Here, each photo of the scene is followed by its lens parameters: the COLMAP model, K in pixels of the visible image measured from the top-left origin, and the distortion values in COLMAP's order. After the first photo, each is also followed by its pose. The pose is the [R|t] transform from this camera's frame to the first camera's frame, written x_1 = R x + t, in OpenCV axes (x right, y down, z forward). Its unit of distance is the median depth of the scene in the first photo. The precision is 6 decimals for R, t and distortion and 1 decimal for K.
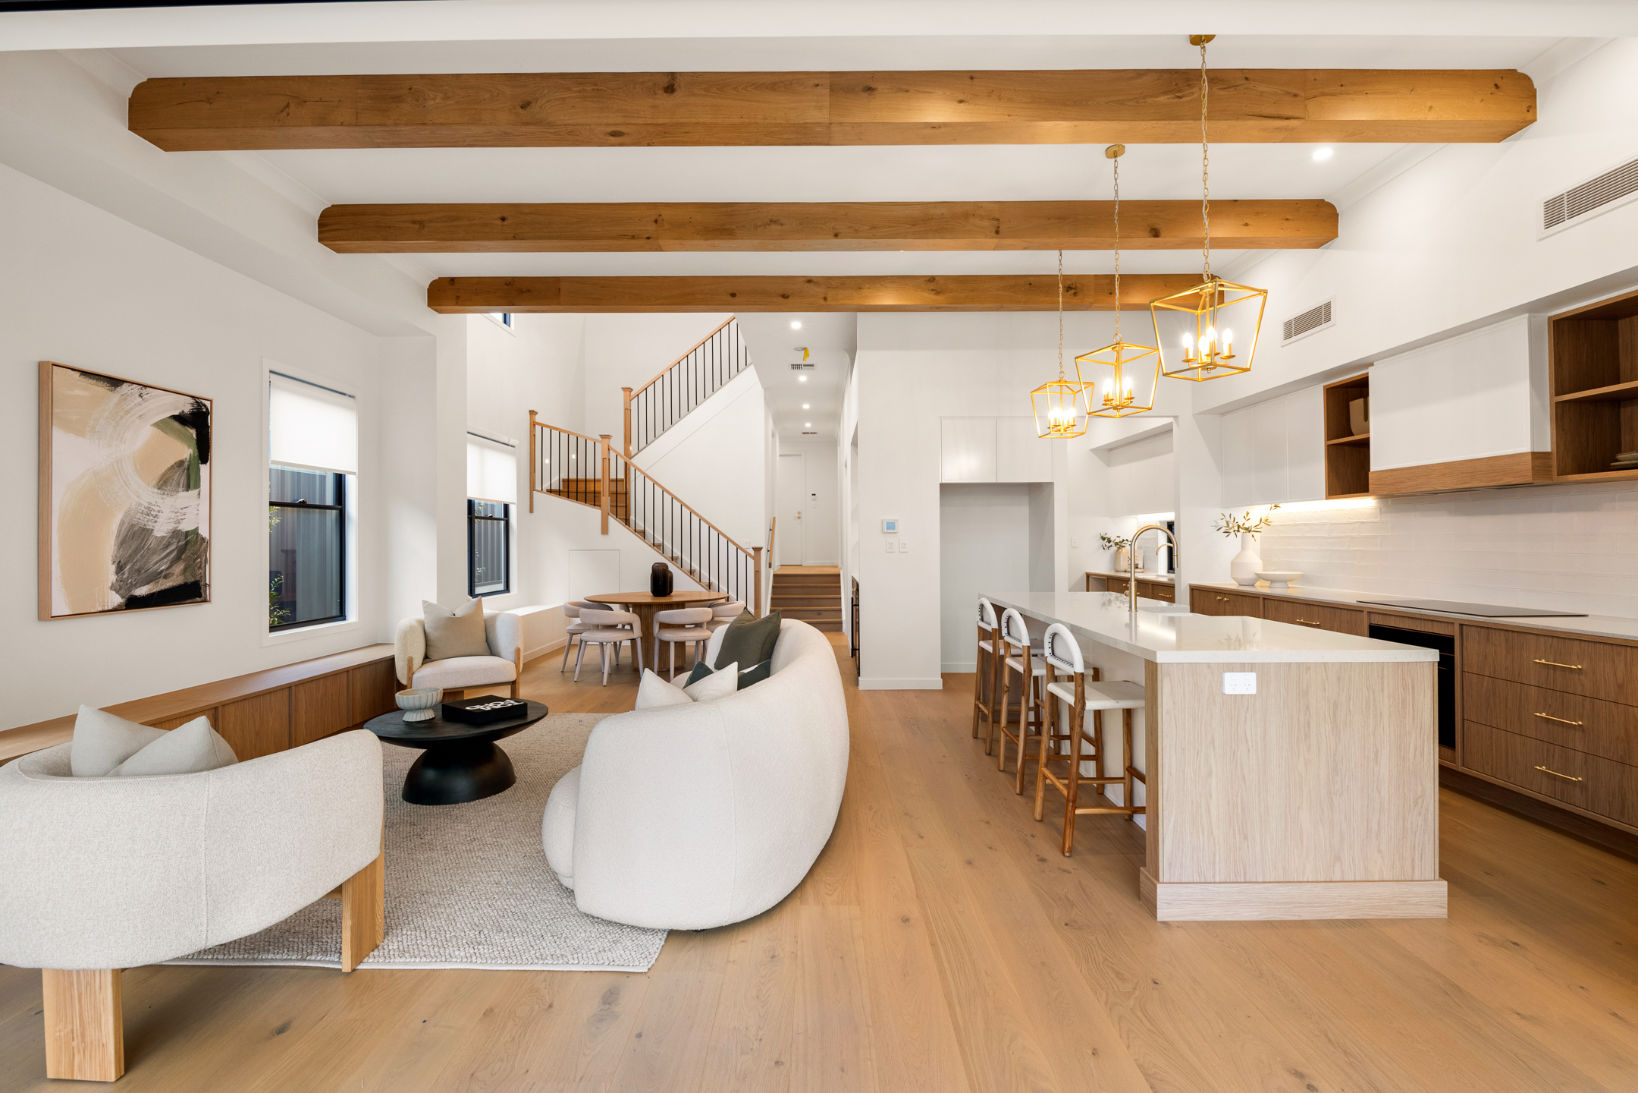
lens RADIAL K [[717.6, 0, 818.8], [0, 717.6, 535.9], [0, 0, 1]] dist [-0.007436, -0.001341]
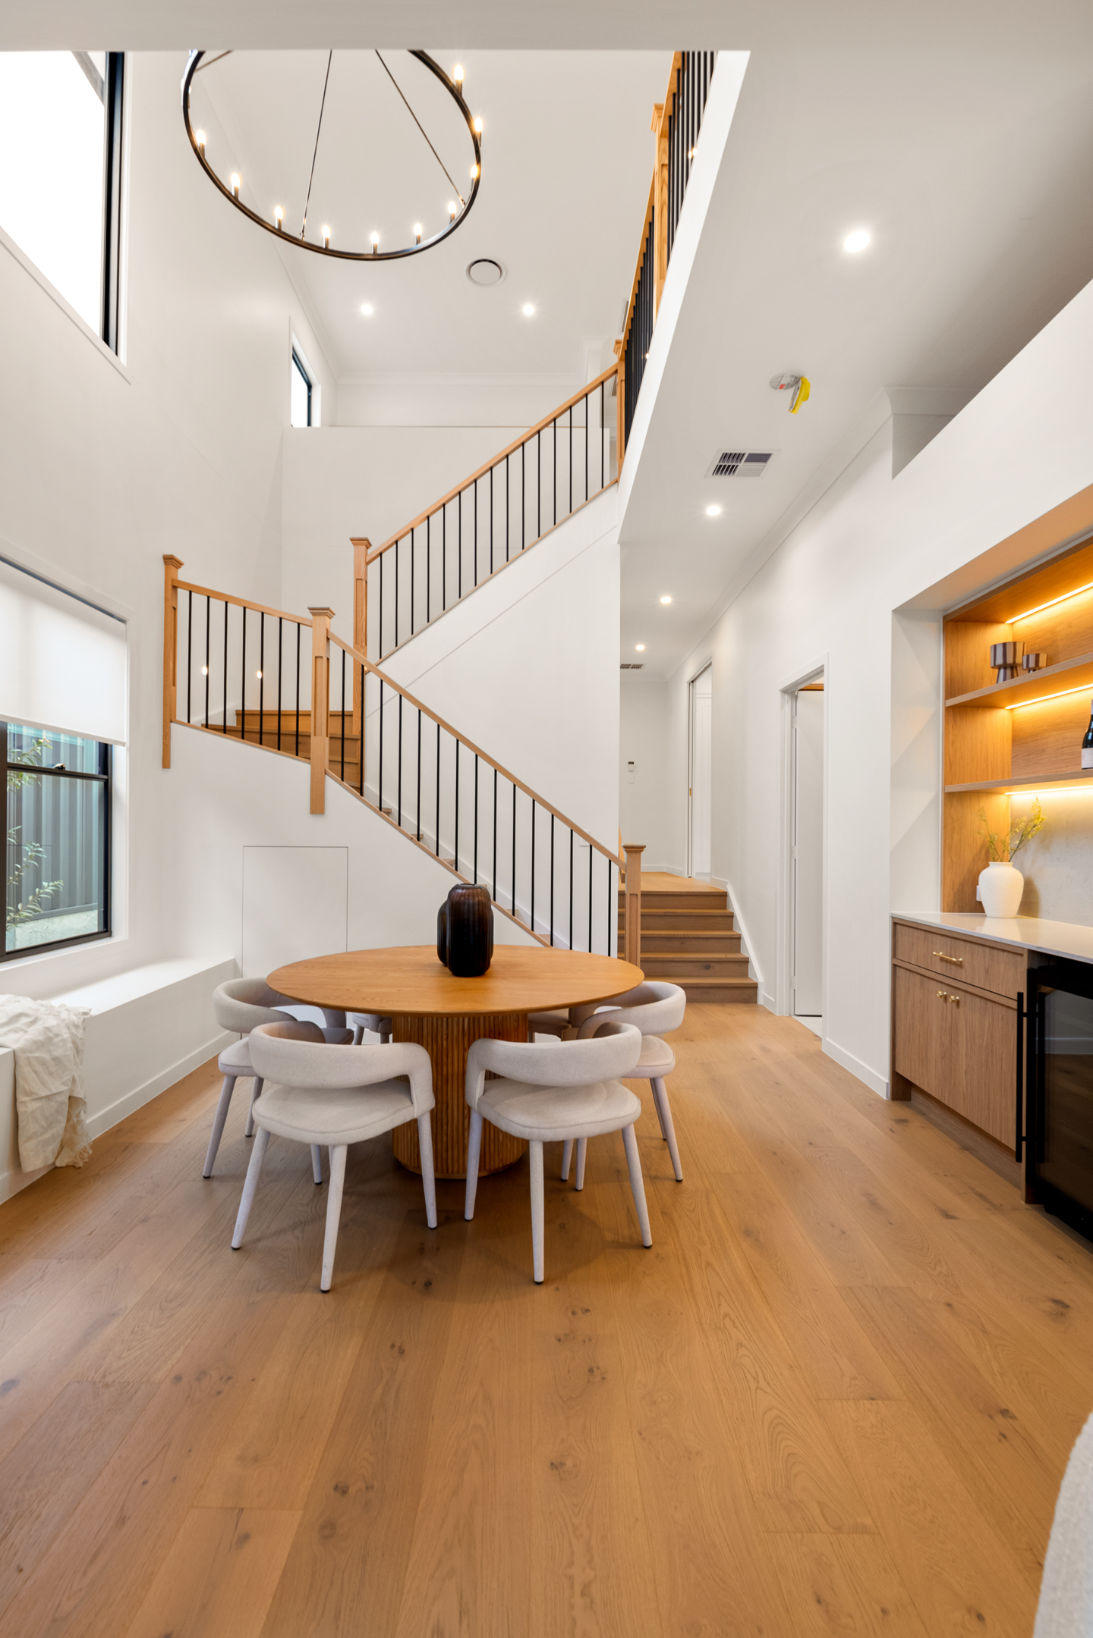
lens RADIAL K [[778.9, 0, 542.3], [0, 778.9, 830.6], [0, 0, 1]] dist [-0.007070, -0.001492]
pose [[0.999895, 0.013419, 0.005422, -0.156729], [-0.013432, 0.999907, 0.002282, 0.005657], [-0.005391, -0.002355, 0.999983, 0.497778]]
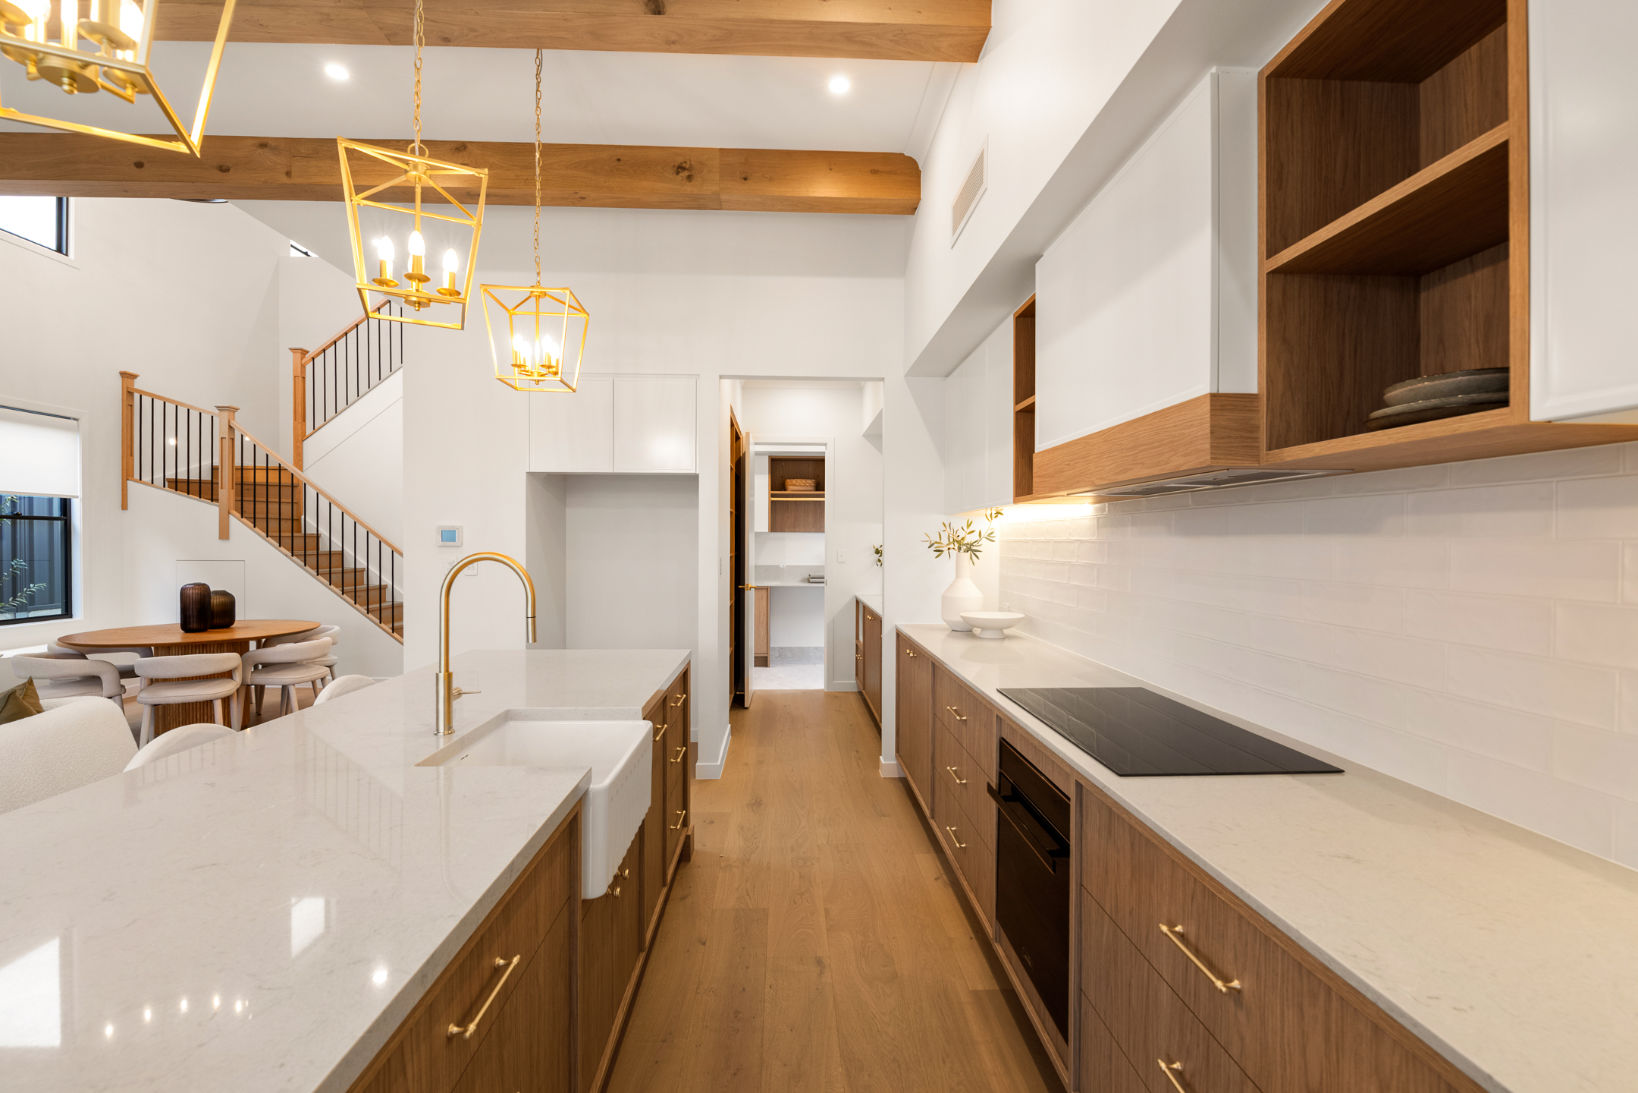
lens RADIAL K [[717.6, 0, 820.9], [0, 717.6, 546.1], [0, 0, 1]] dist [-0.007436, -0.001341]
pose [[0.998664, 0.007999, 0.051049, 0.298778], [-0.008801, 0.999841, 0.015502, -0.013027], [-0.050917, -0.015930, 0.998576, 0.234613]]
